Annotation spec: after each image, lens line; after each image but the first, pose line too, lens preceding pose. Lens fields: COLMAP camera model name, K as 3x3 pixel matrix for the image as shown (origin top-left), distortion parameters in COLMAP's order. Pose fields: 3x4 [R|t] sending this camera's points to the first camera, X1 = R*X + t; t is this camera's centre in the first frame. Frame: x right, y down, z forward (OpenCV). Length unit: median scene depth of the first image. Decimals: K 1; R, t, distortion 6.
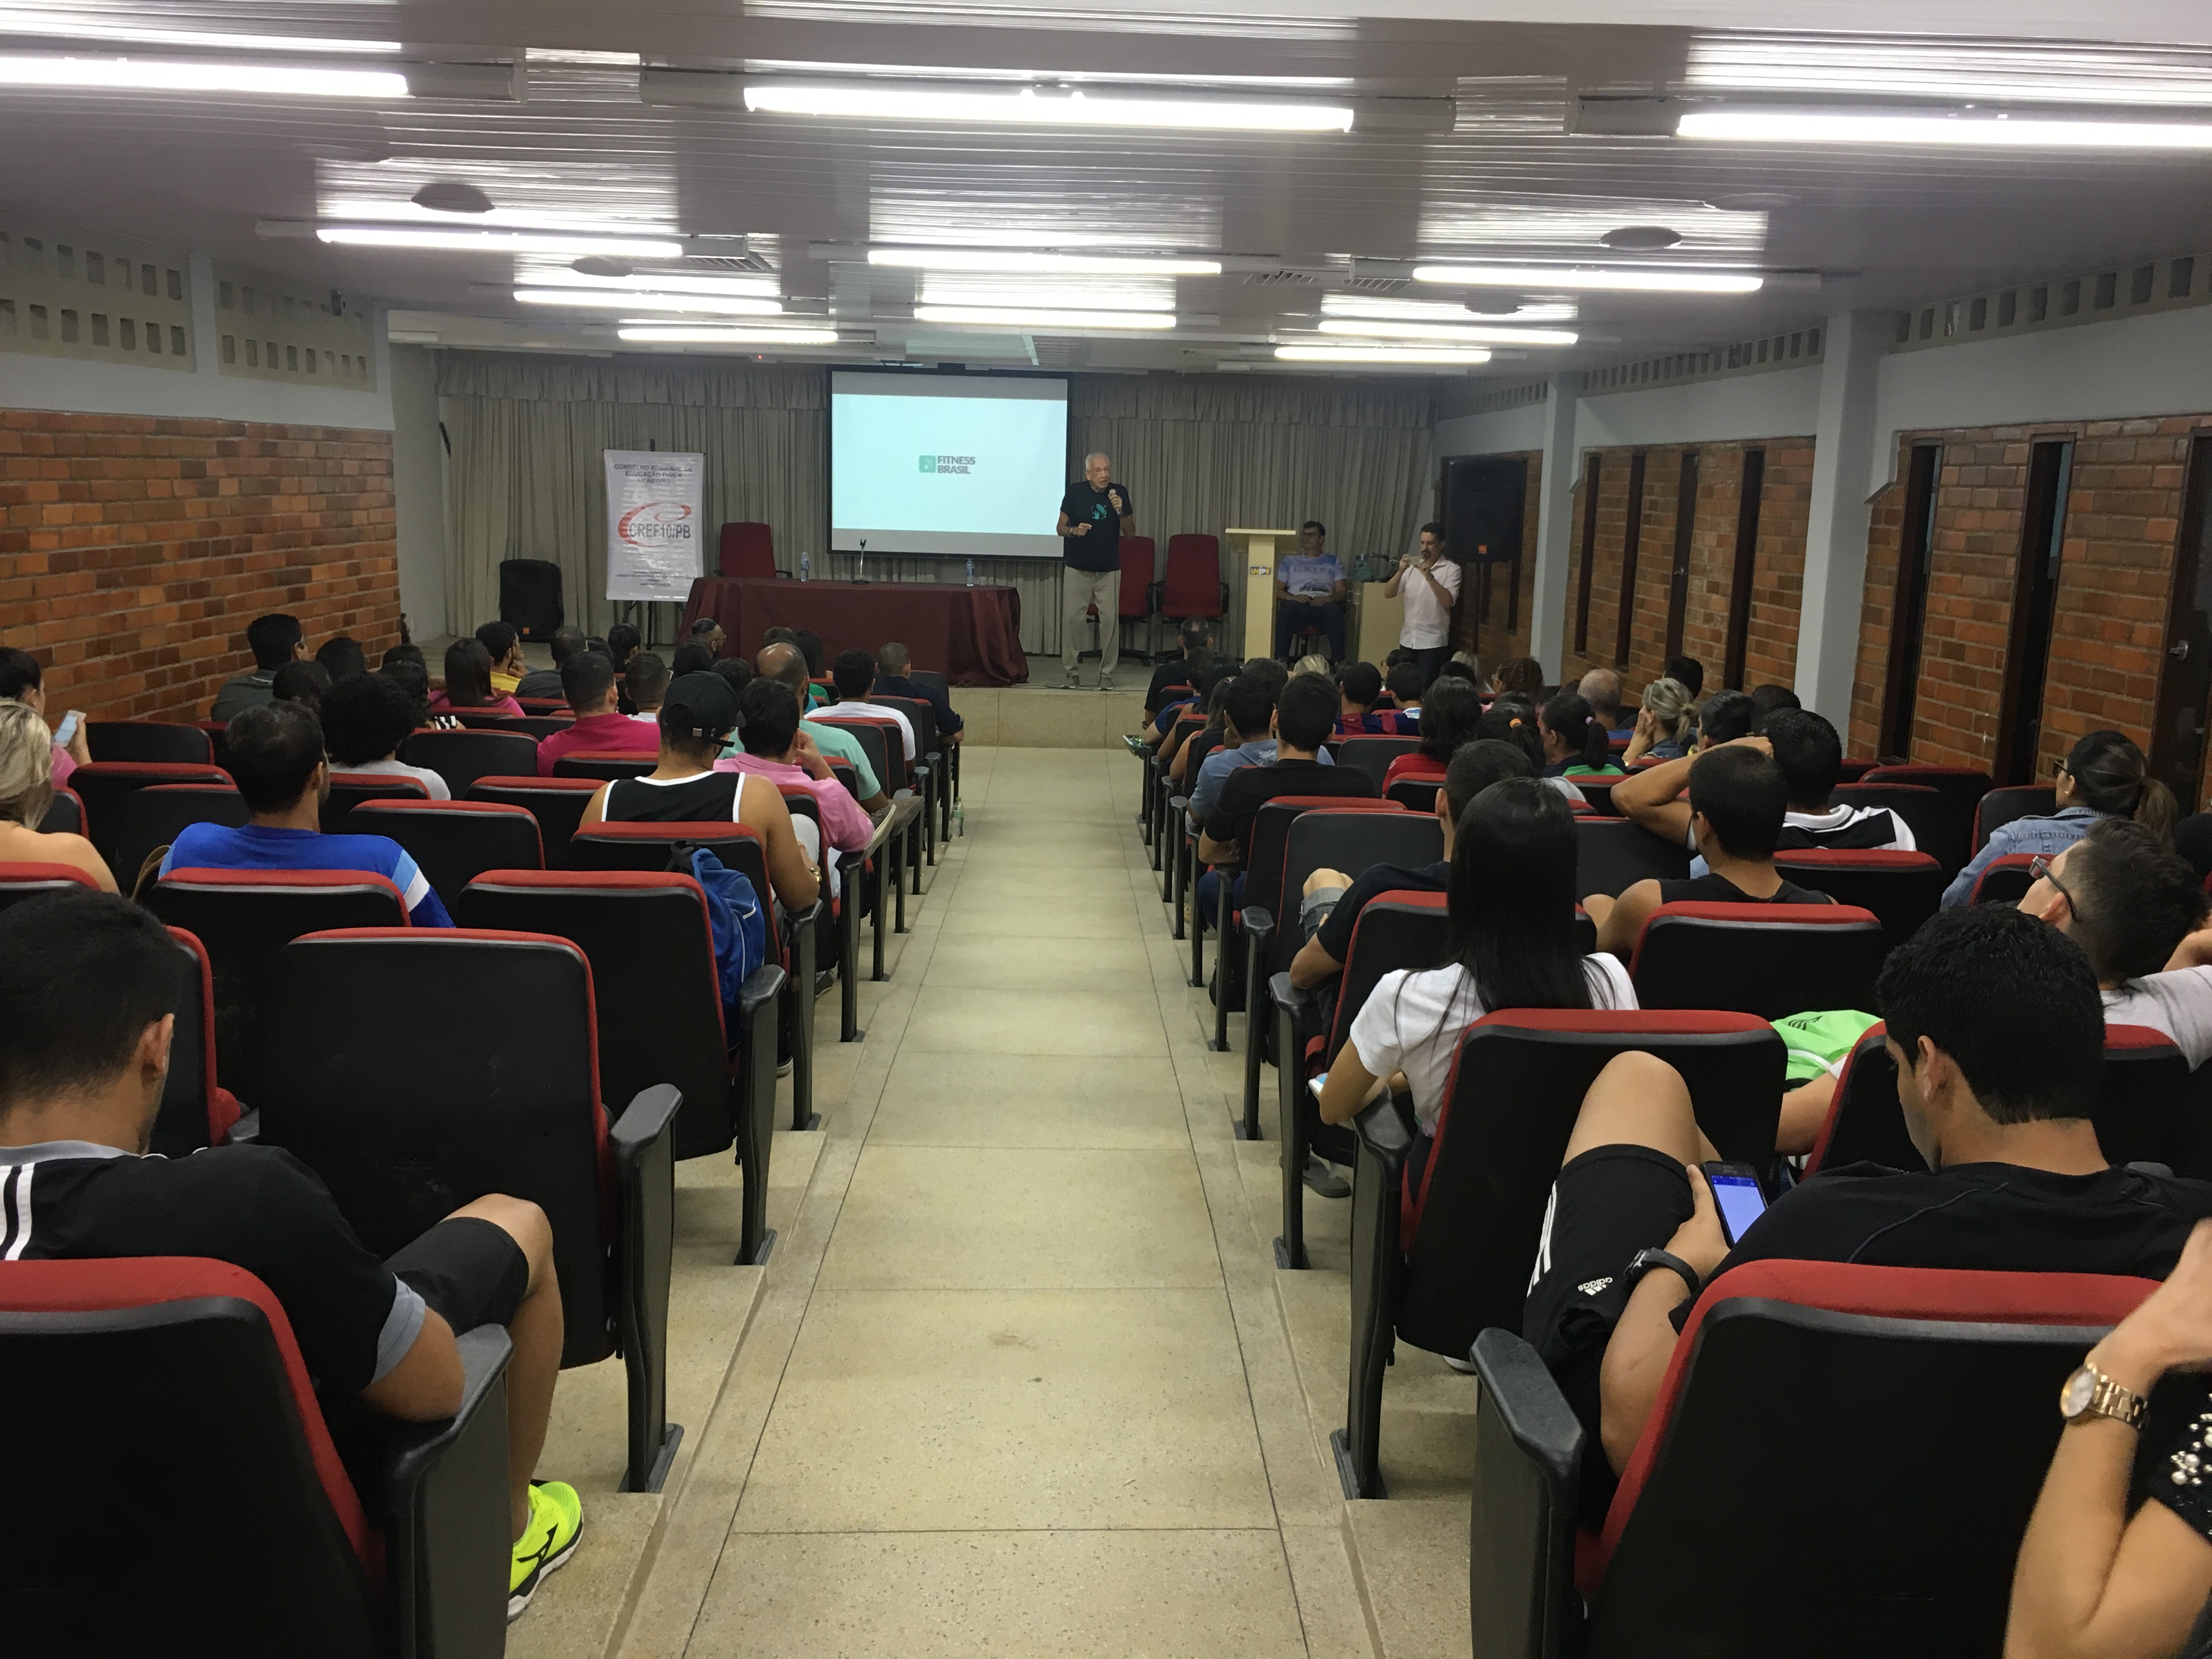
lens RADIAL K [[1867.0, 0, 1106.0], [0, 1867.0, 829.5], [0, 0, 1]] dist [0.057871, -0.105310]
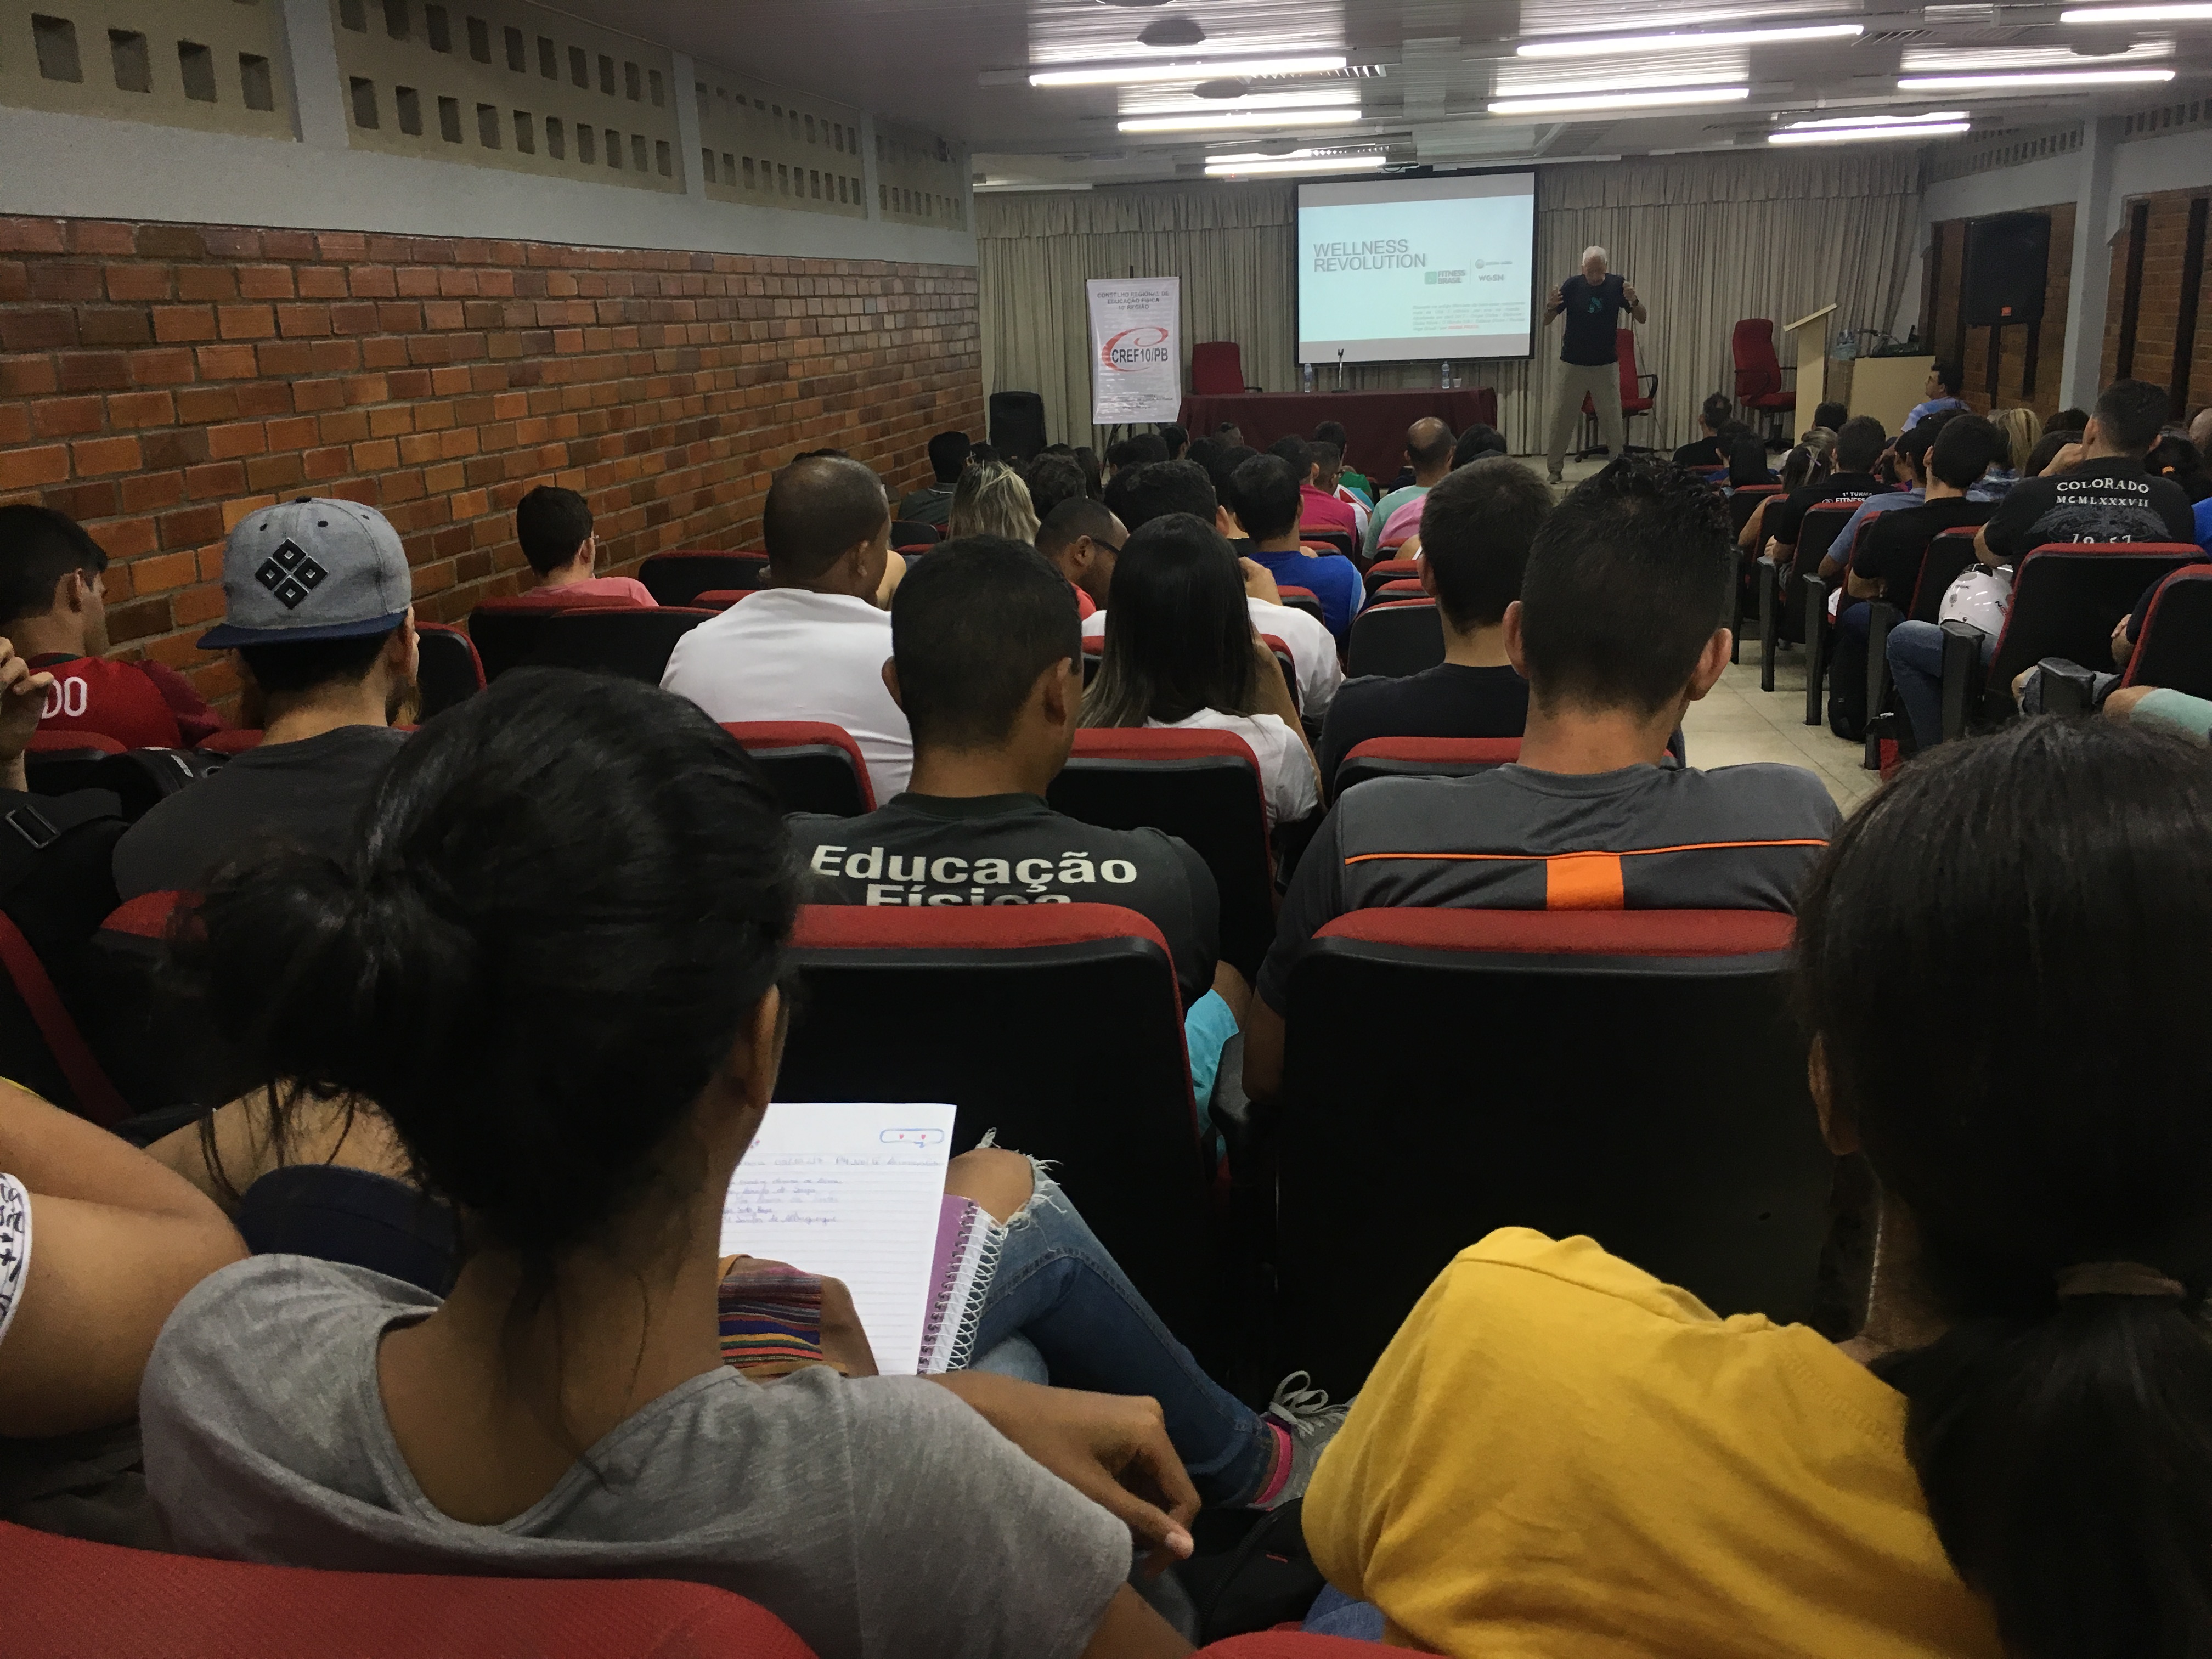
lens RADIAL K [[1875.1, 0, 1103.5], [0, 1875.1, 835.1], [0, 0, 1]] dist [0.059975, -0.086449]
pose [[0.981977, -0.016718, -0.188257, -0.112822], [0.033431, 0.995738, 0.085954, 0.030279], [0.186018, -0.090698, 0.978351, -0.107608]]
